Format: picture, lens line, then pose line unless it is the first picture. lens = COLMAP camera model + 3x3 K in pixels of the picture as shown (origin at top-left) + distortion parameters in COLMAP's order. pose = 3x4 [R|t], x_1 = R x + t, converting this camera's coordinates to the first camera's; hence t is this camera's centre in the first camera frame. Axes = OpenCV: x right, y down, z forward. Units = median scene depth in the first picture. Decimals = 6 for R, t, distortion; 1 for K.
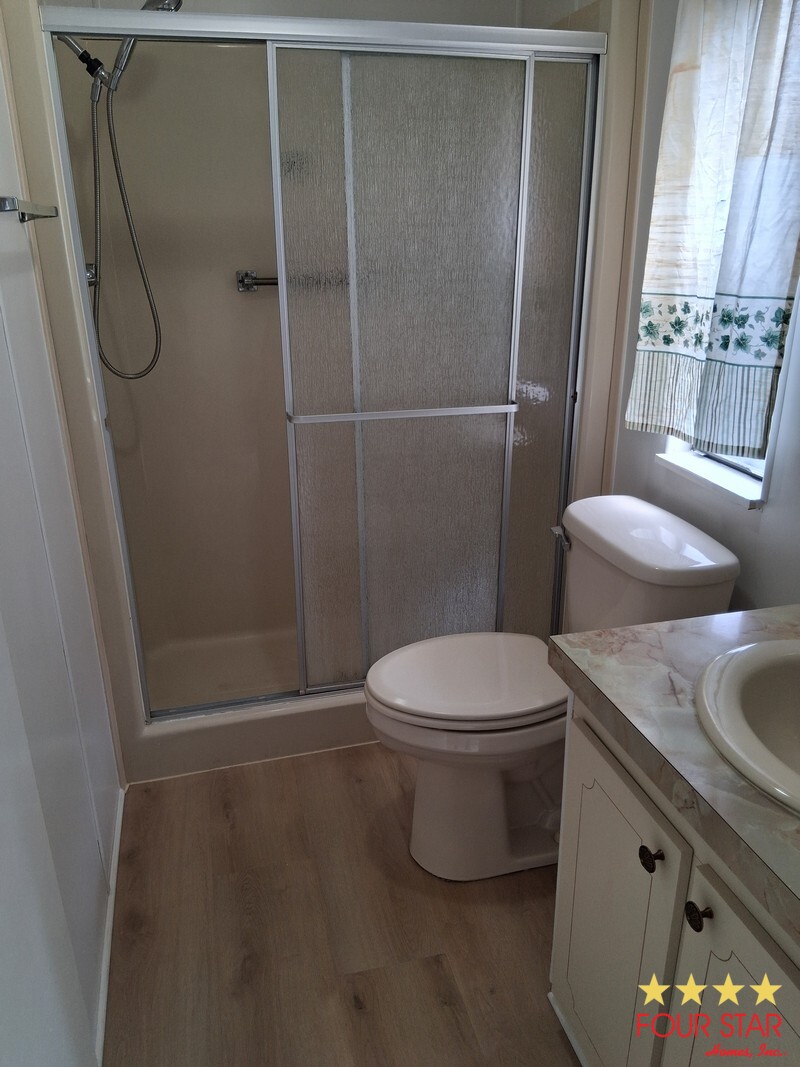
lens RADIAL K [[797.9, 0, 400.0], [0, 797.9, 533.5], [0, 0, 1]] dist [0.068166, -0.131897]
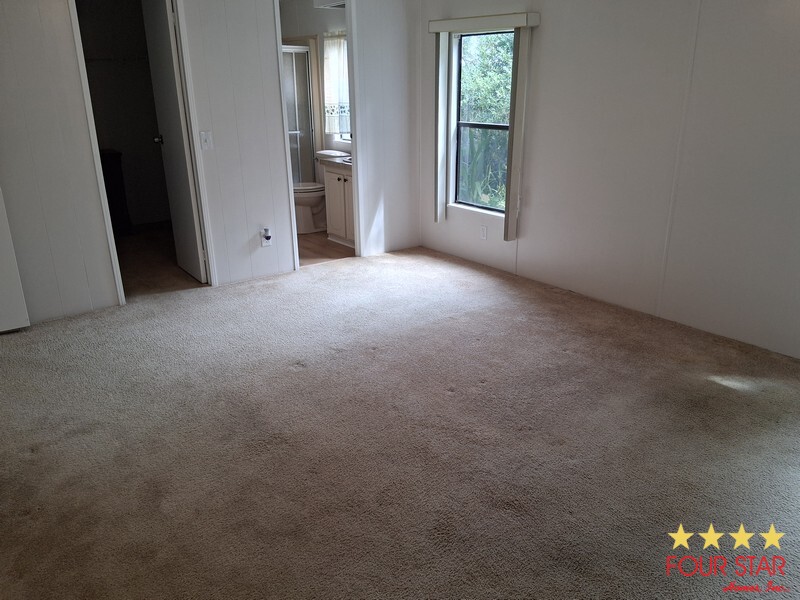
lens RADIAL K [[598.3, 0, 404.8], [0, 598.3, 297.8], [0, 0, 1]] dist [0.068166, -0.131897]
pose [[0.915803, -0.130917, 0.379691, -0.769958], [0.138051, 0.990389, 0.008509, 0.876153], [-0.377156, 0.044624, 0.925074, -2.424984]]
